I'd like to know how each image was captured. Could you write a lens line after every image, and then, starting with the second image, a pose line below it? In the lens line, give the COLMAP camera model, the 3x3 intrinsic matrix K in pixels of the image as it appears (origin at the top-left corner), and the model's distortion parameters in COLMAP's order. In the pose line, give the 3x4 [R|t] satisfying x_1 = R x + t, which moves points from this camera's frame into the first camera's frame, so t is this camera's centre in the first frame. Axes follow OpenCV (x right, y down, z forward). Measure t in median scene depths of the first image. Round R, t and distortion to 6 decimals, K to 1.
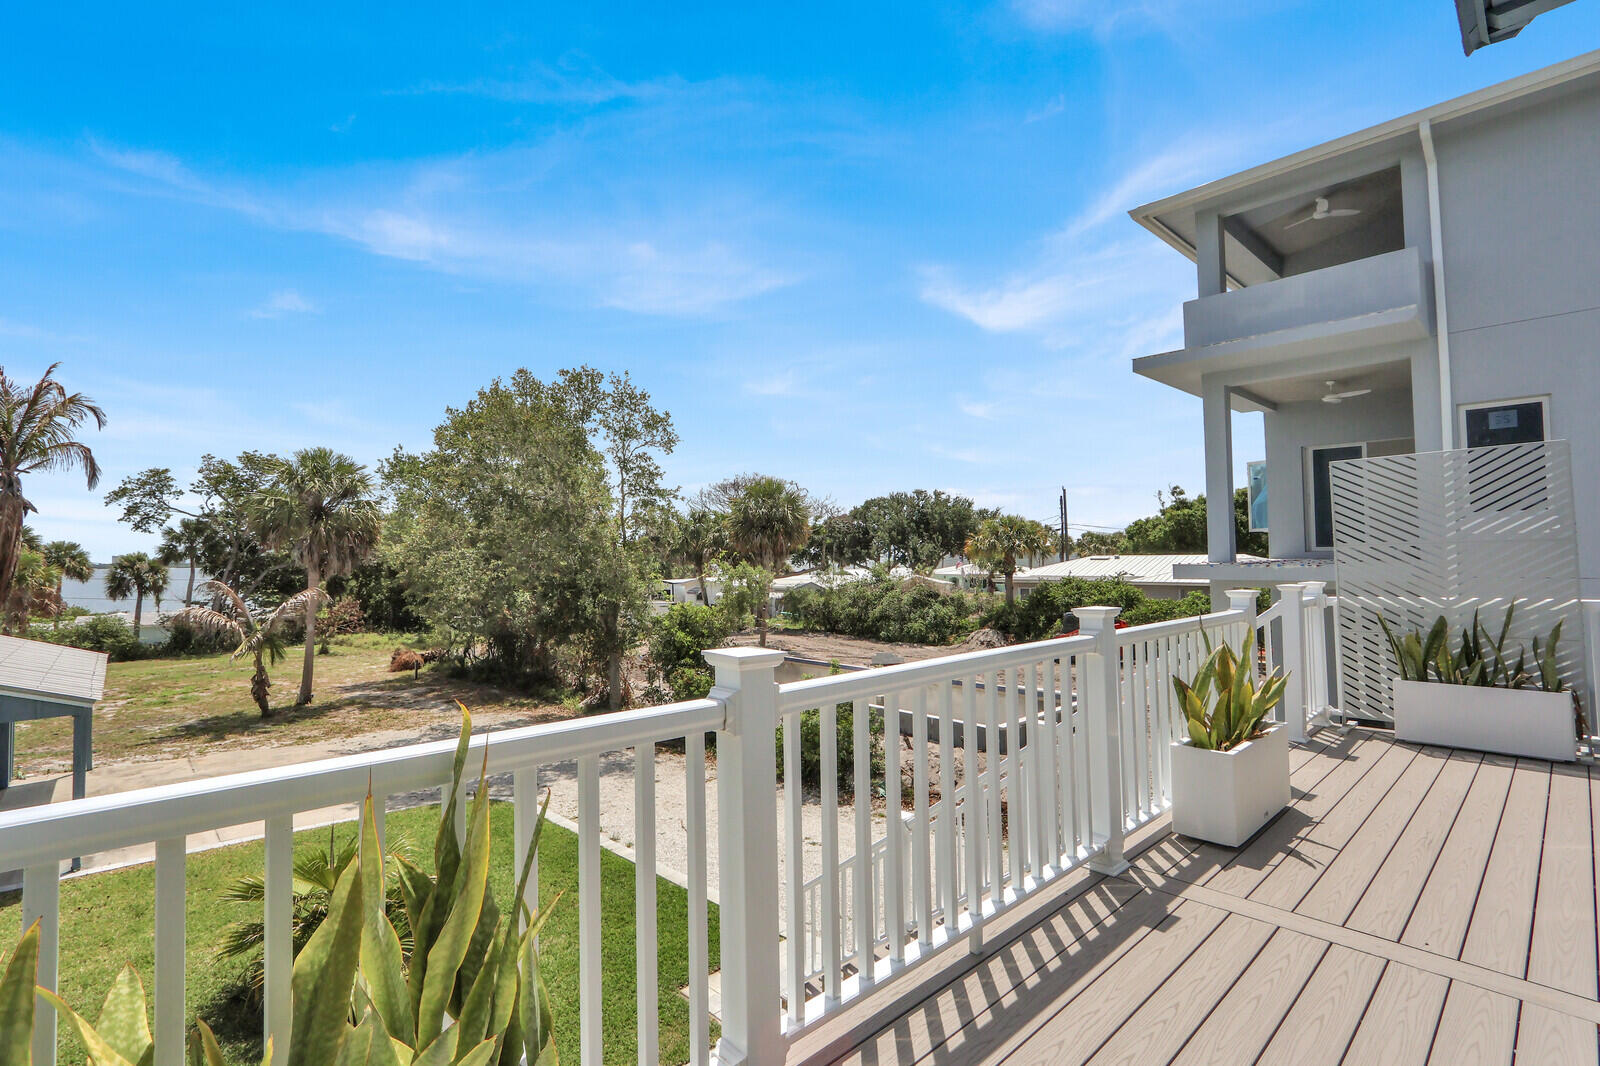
lens RADIAL K [[736.1, 0, 797.8], [0, 736.1, 528.4], [0, 0, 1]] dist [-0.016149, -0.000352]
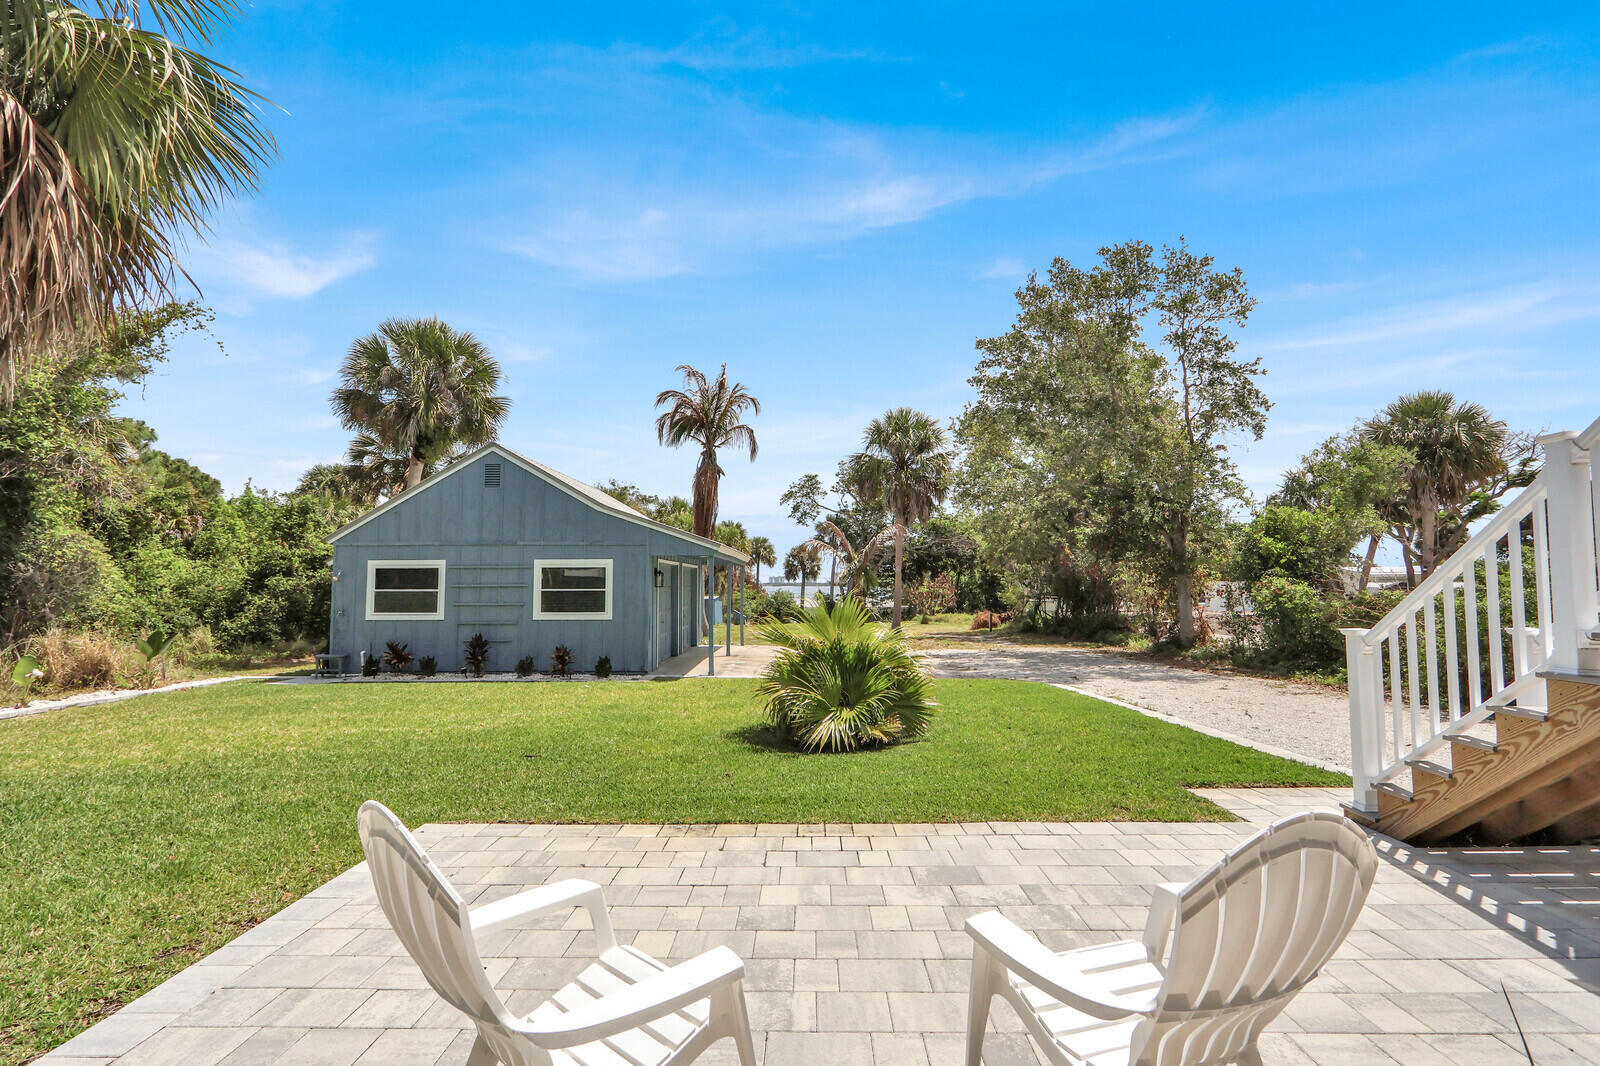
lens RADIAL K [[761.4, 0, 798.6], [0, 761.4, 527.7], [0, 0, 1]] dist [-0.019691, -0.000556]
pose [[0.722265, -0.042689, -0.690298, 0.025138], [0.020723, 0.998981, -0.040095, 0.105511], [0.691306, 0.014654, 0.722413, 0.050507]]
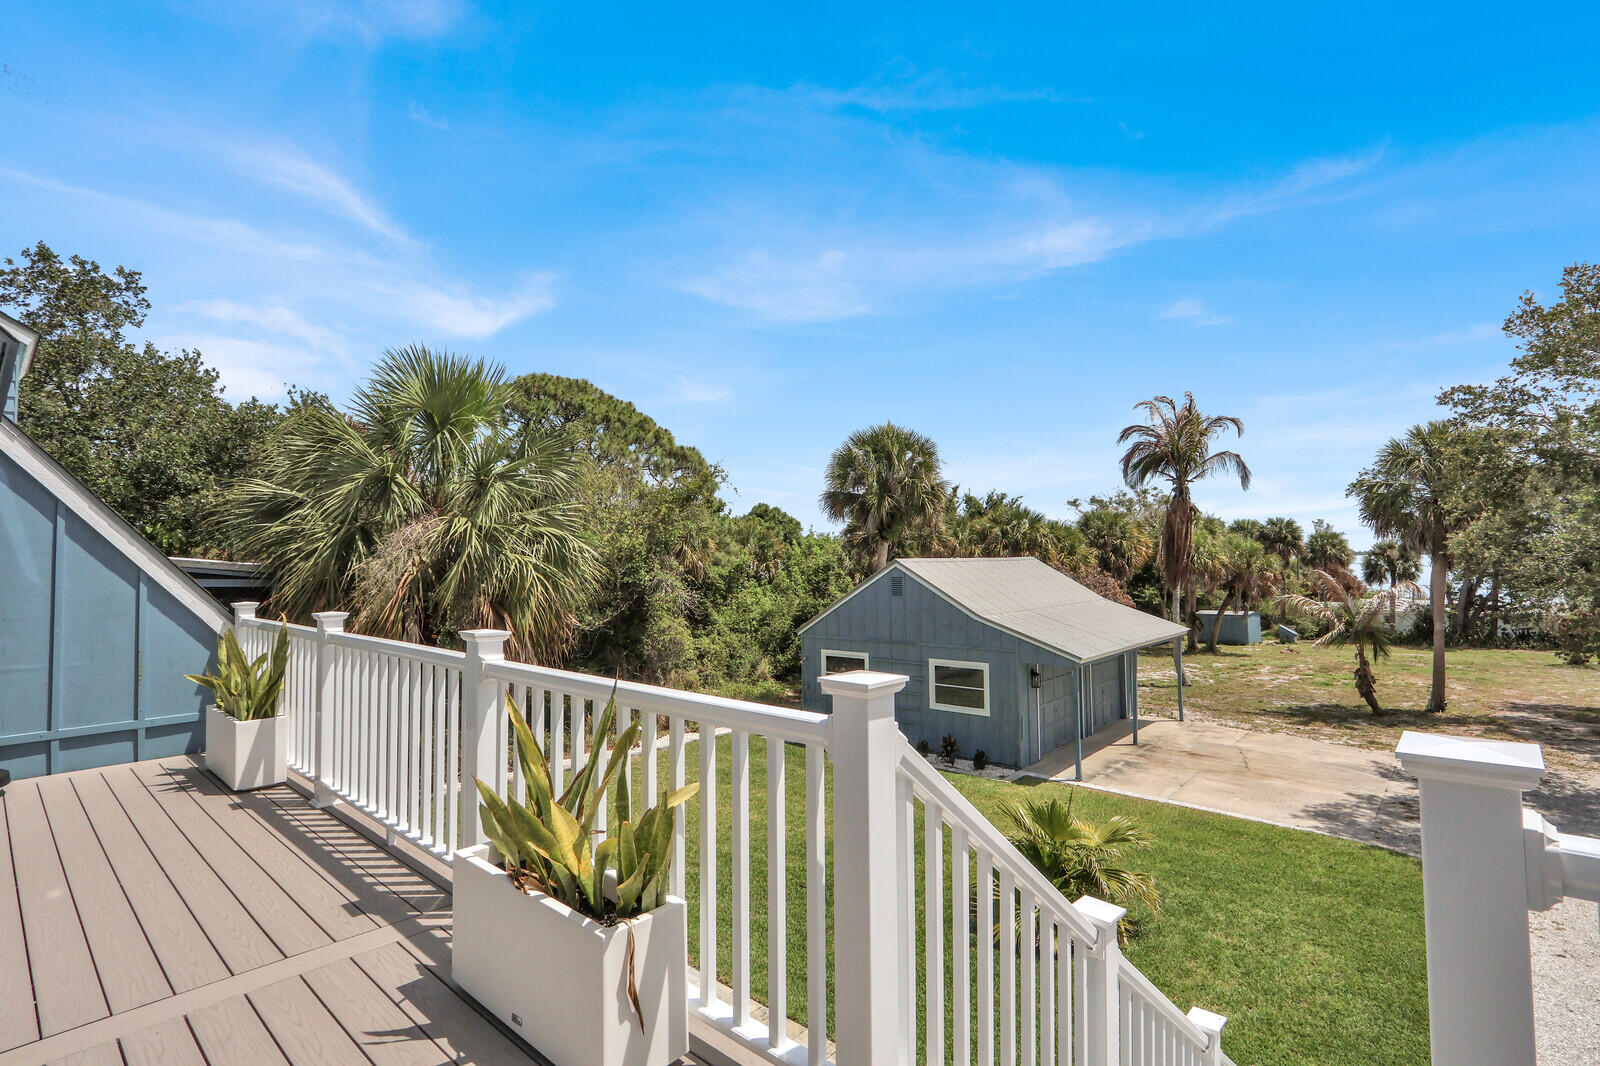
lens RADIAL K [[767.1, 0, 801.8], [0, 767.1, 528.2], [0, 0, 1]] dist [-0.013076, 0.000344]
pose [[0.088768, -0.028549, -0.995643, 0.161510], [0.050375, 0.998439, -0.024138, 0.002184], [0.994778, -0.048013, 0.090067, 0.149026]]
